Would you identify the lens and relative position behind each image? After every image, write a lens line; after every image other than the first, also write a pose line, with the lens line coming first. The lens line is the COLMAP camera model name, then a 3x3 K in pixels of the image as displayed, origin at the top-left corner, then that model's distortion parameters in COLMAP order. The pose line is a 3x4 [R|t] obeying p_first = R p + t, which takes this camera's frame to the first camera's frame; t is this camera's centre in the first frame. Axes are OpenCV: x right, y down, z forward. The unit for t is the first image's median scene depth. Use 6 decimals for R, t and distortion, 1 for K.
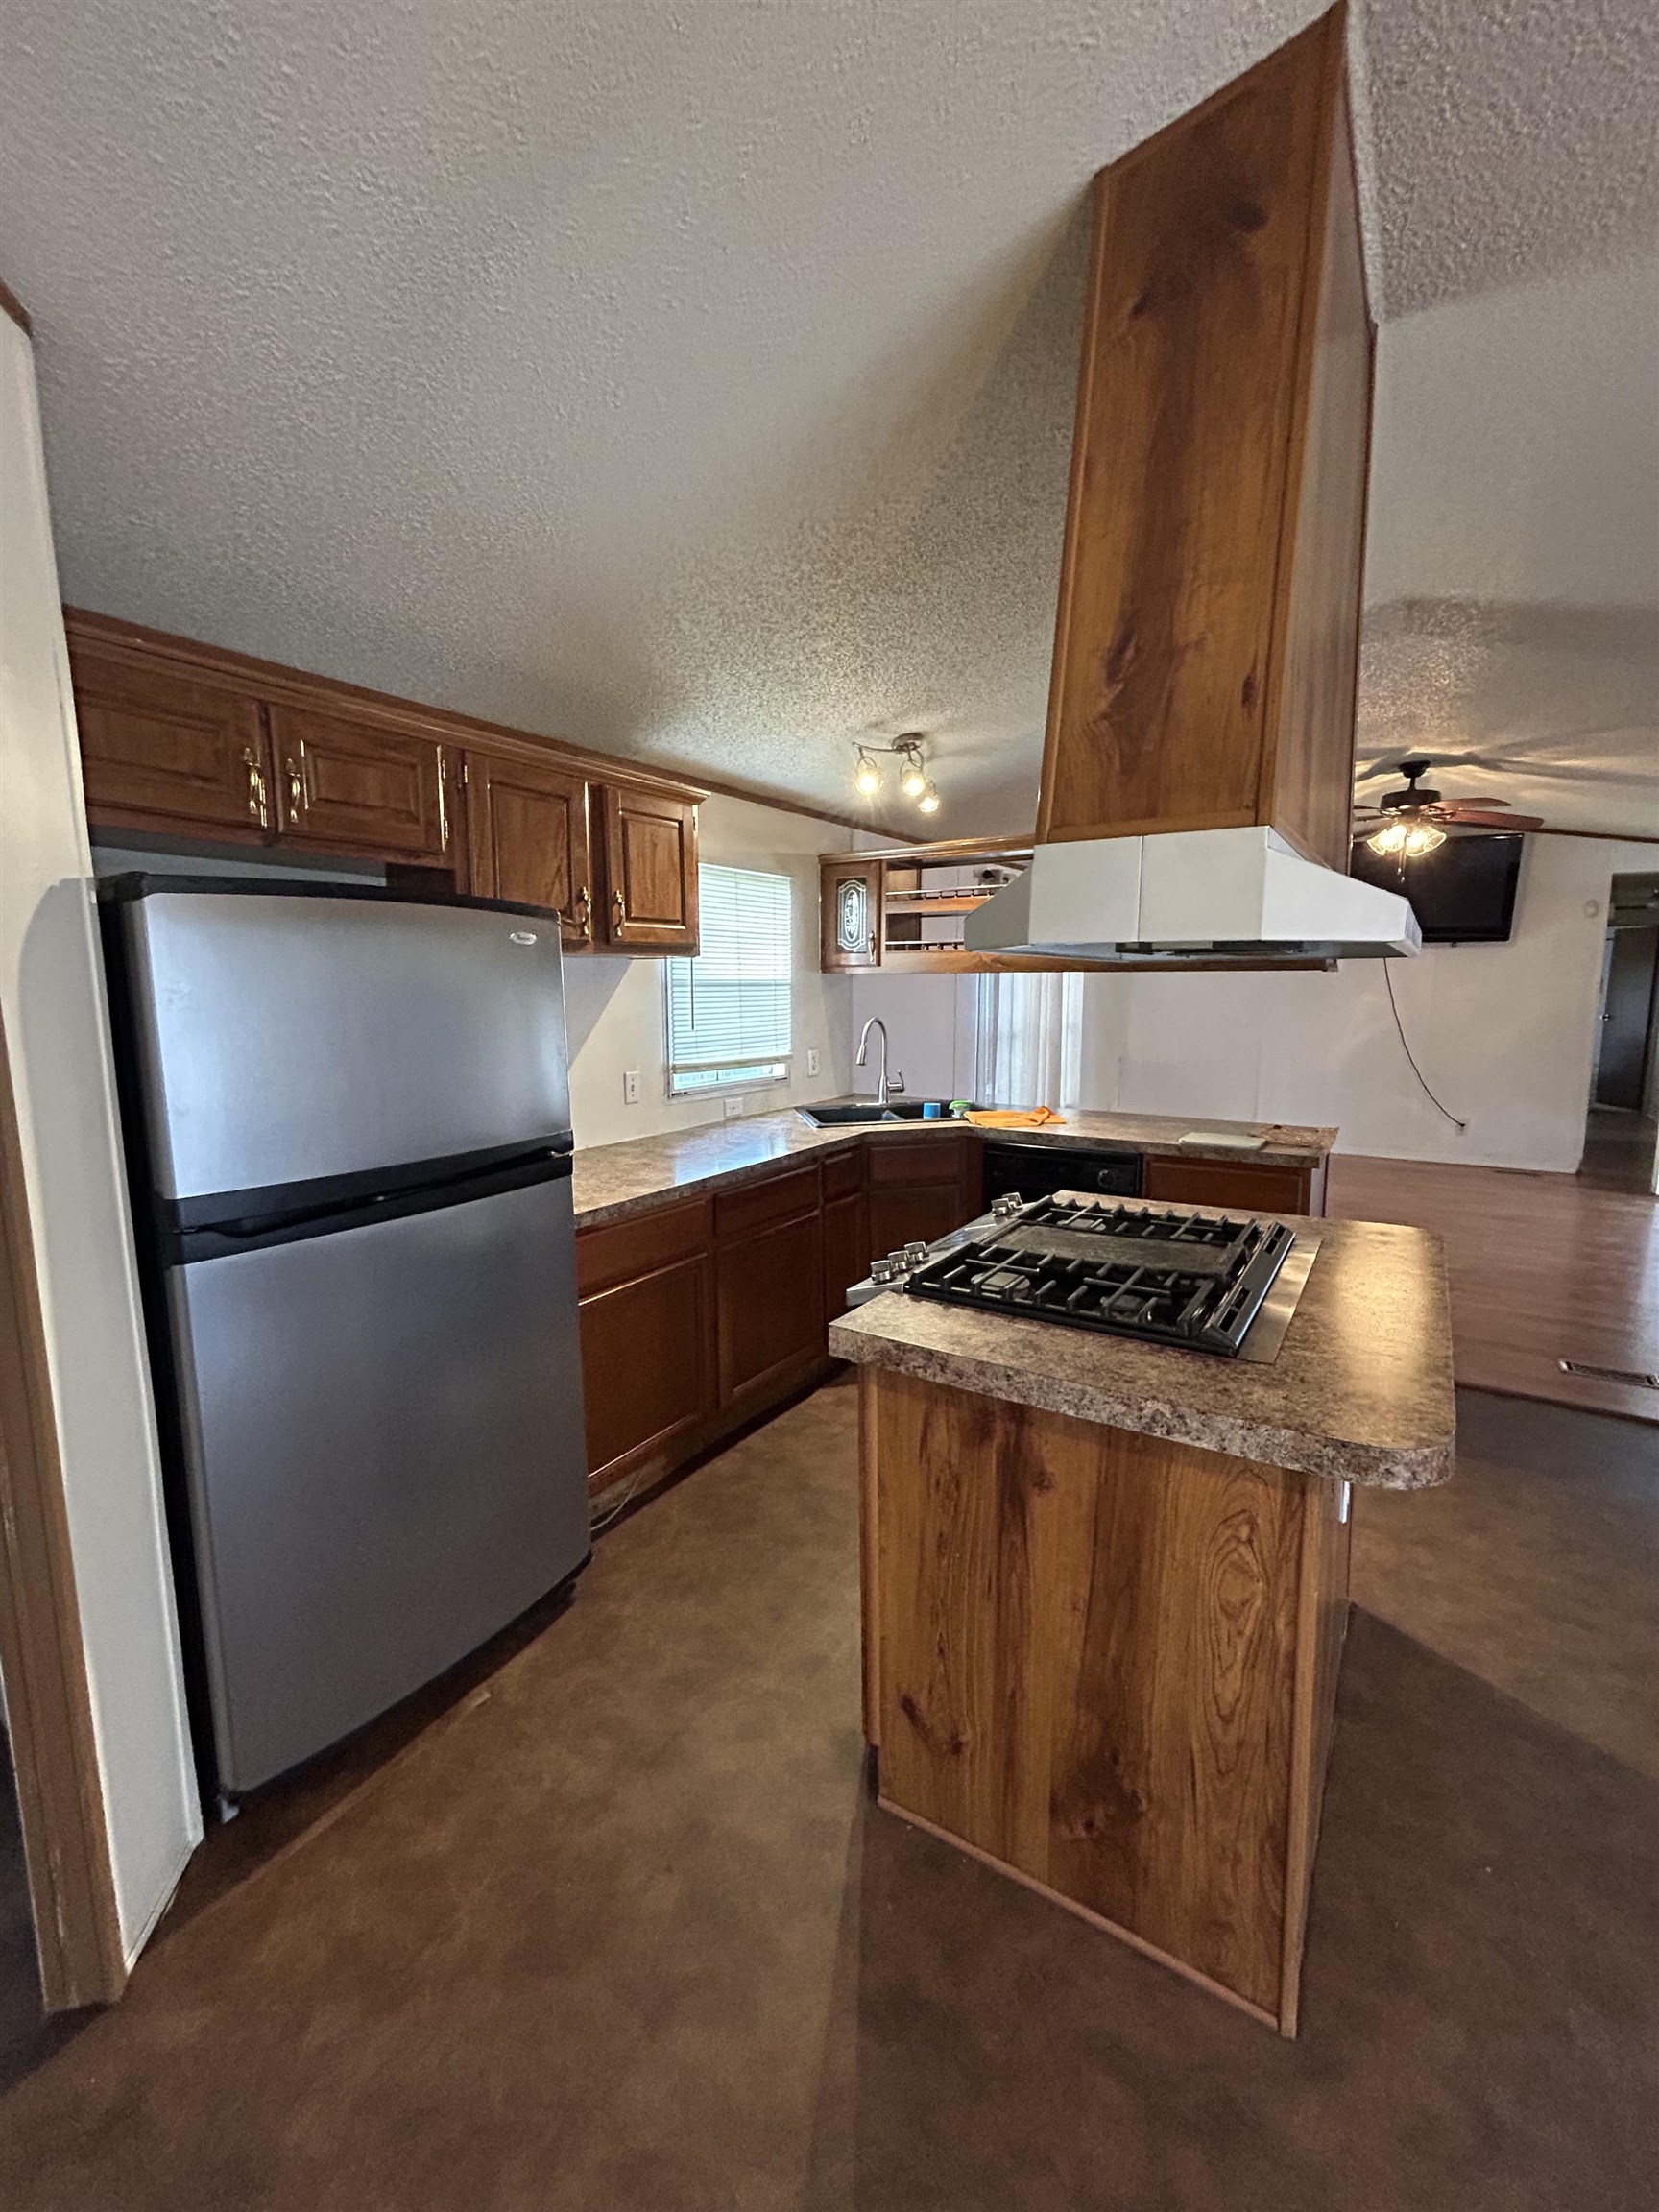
lens RADIAL K [[899.6, 0, 829.5], [0, 899.6, 1106.0], [0, 0, 1]] dist [-0.000804, -0.000627]
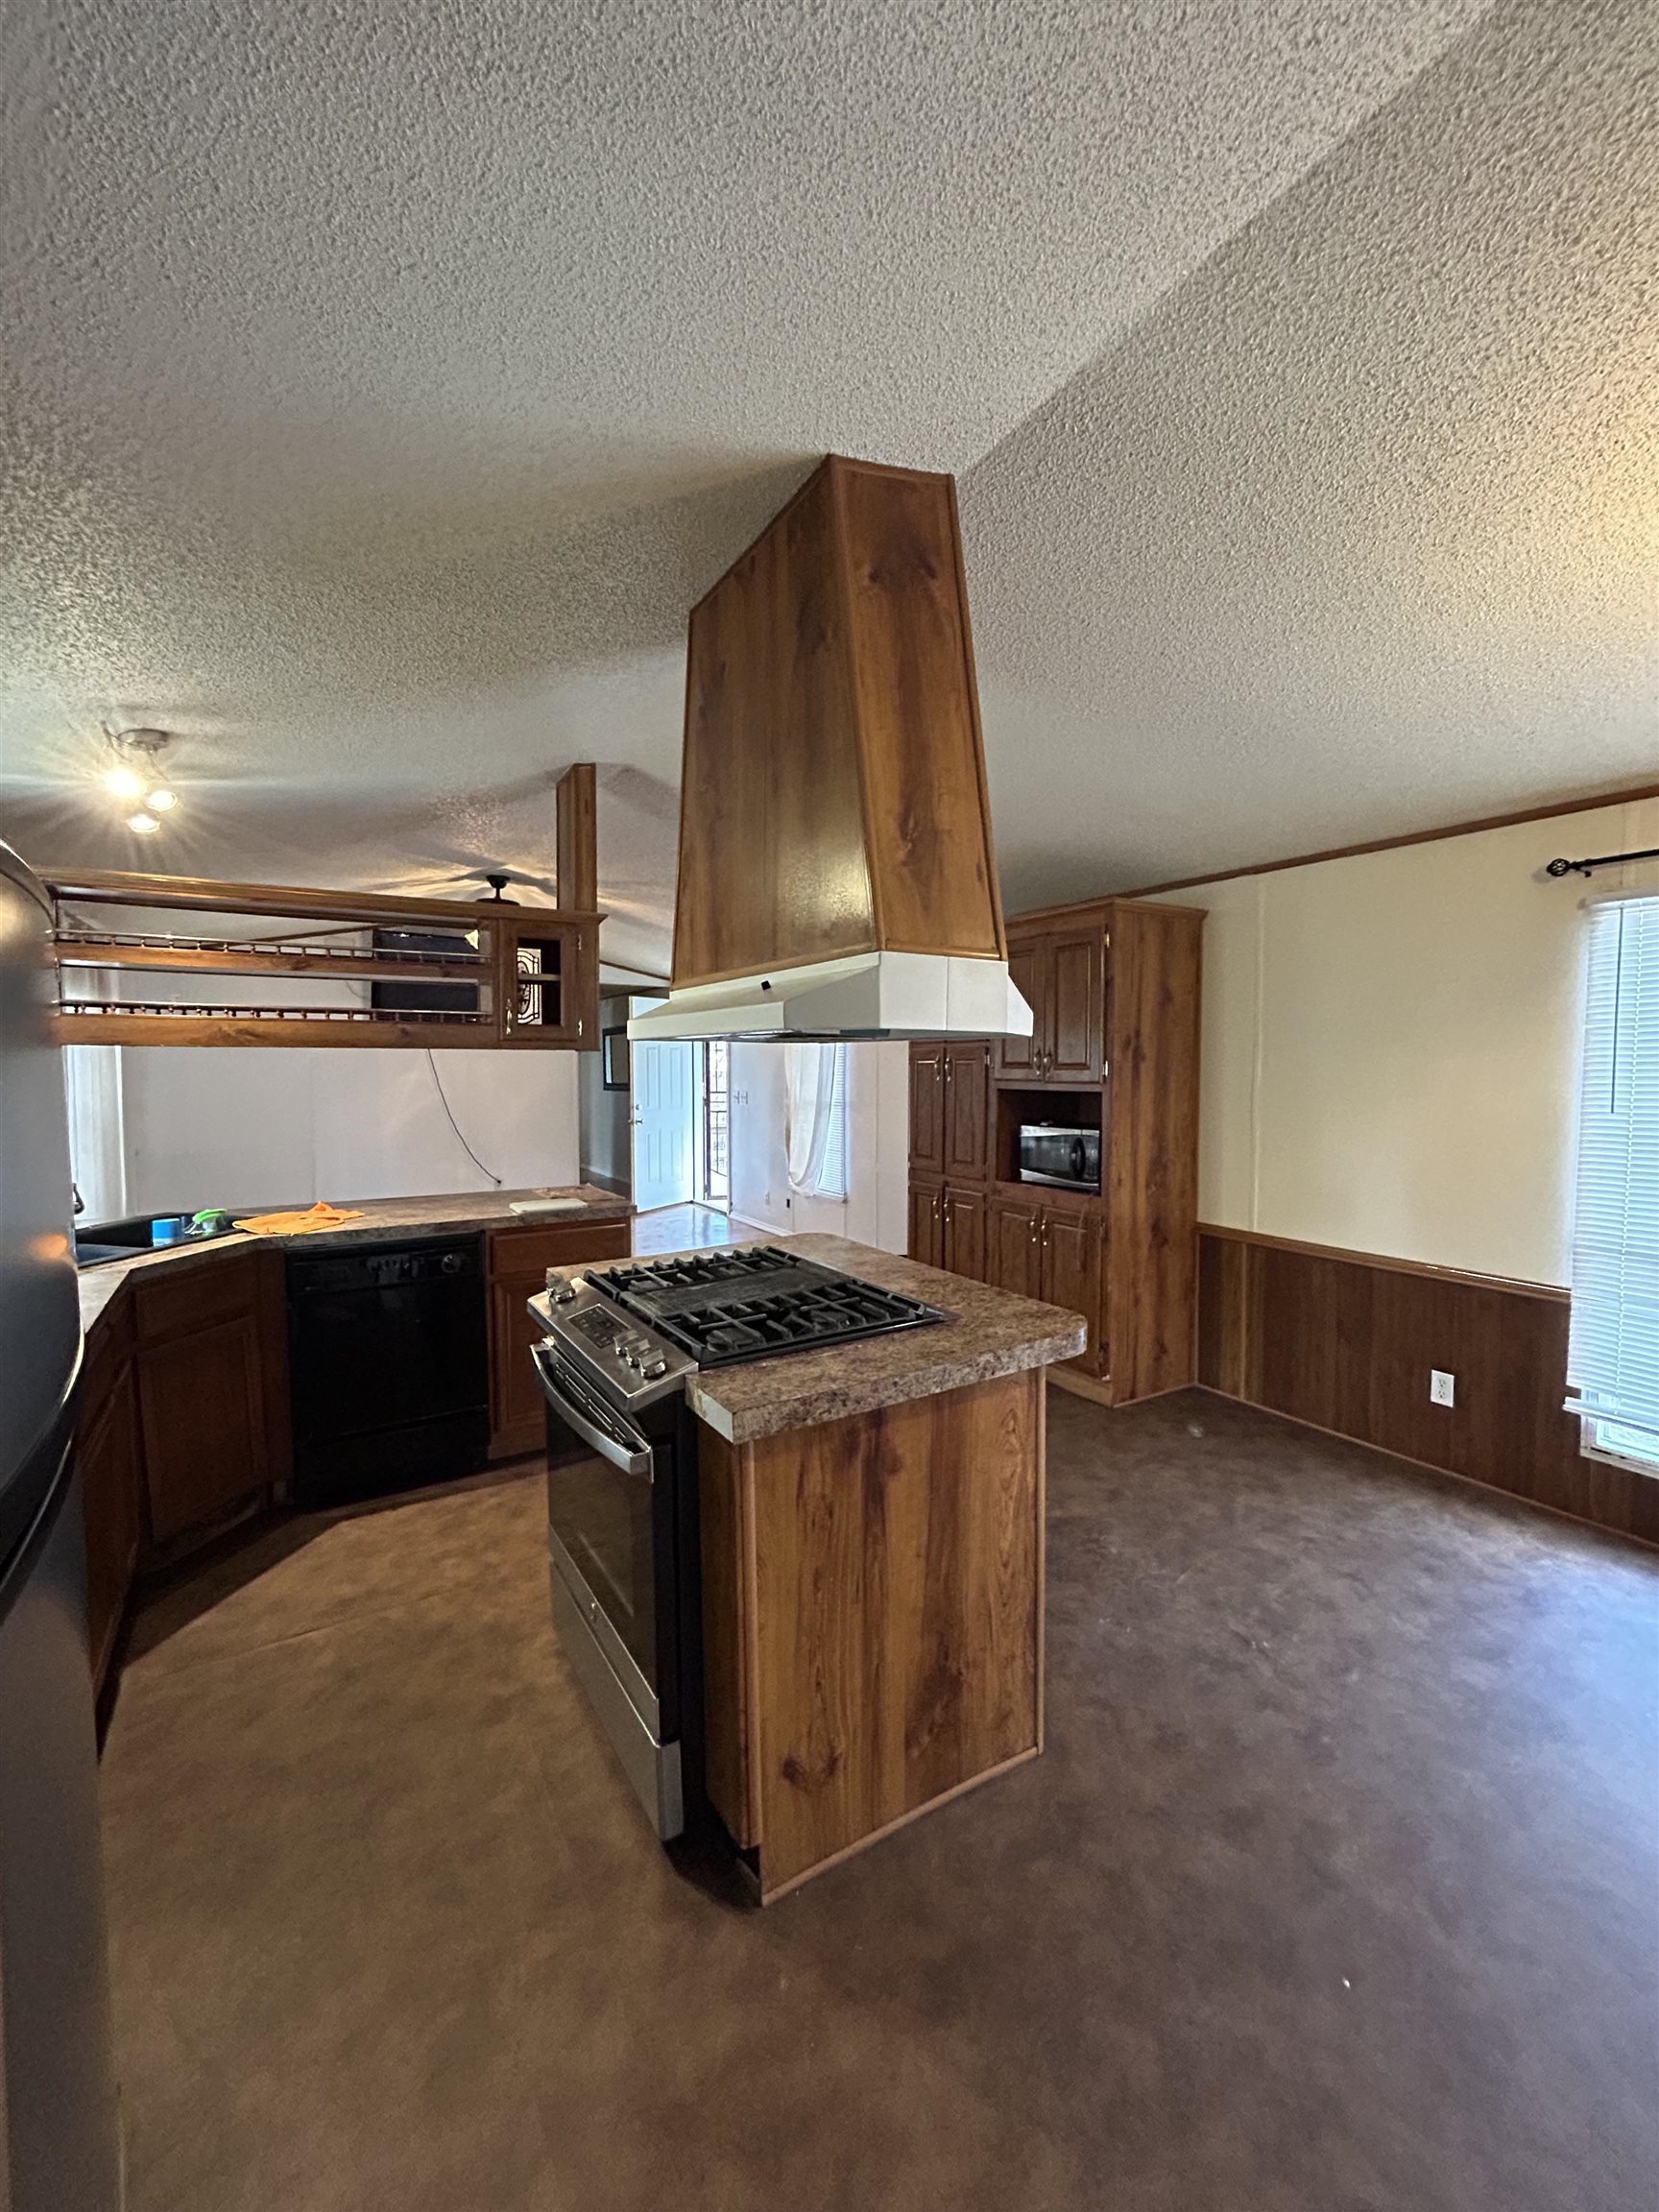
lens RADIAL K [[897.0, 0, 829.5], [0, 897.0, 1106.0], [0, 0, 1]] dist [-0.005478, -0.000188]
pose [[0.427729, -0.040533, 0.902998, -0.833836], [0.118905, 0.992836, -0.011757, -0.058610], [-0.896052, 0.112400, 0.429484, 0.481946]]
